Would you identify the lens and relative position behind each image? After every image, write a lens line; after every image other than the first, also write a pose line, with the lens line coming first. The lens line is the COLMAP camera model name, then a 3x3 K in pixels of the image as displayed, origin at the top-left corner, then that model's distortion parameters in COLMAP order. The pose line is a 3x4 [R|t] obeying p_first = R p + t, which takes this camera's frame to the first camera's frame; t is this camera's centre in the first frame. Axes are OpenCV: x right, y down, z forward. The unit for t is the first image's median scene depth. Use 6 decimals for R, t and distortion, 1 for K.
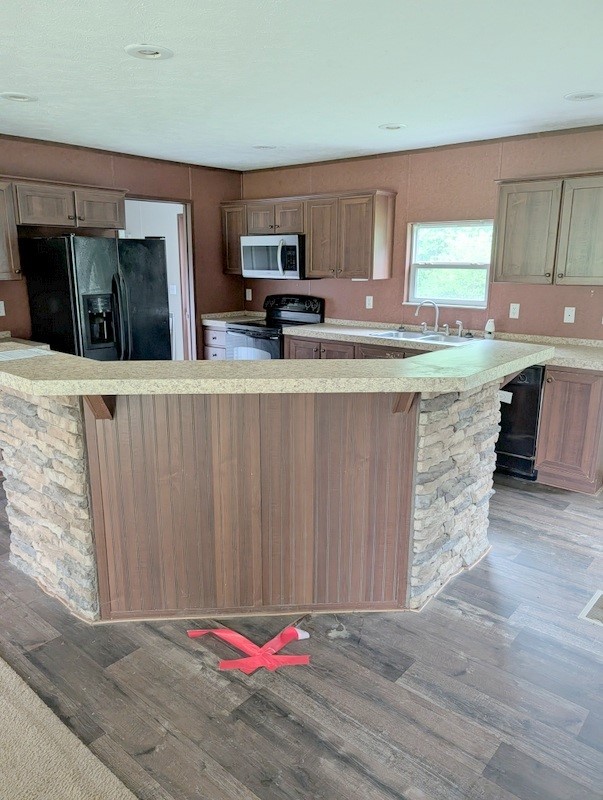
lens RADIAL K [[552.4, 0, 301.5], [0, 552.4, 400.0], [0, 0, 1]] dist [0.042370, 0.000995]
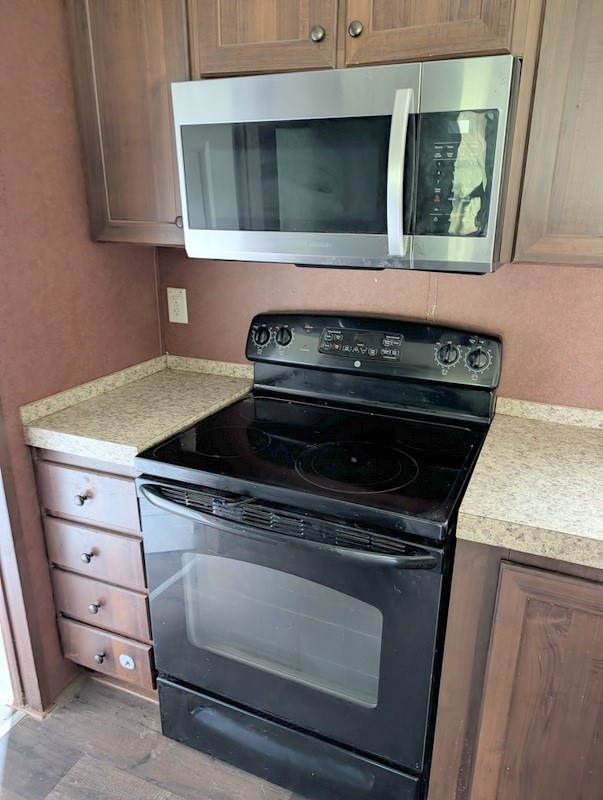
lens RADIAL K [[597.5, 0, 301.5], [0, 597.5, 400.0], [0, 0, 1]] dist [-0.042386, -0.001887]
pose [[0.962330, -0.095285, 0.254639, -0.124891], [0.073883, 0.992982, 0.092353, -0.173750], [-0.261651, -0.070060, 0.962616, 0.704132]]
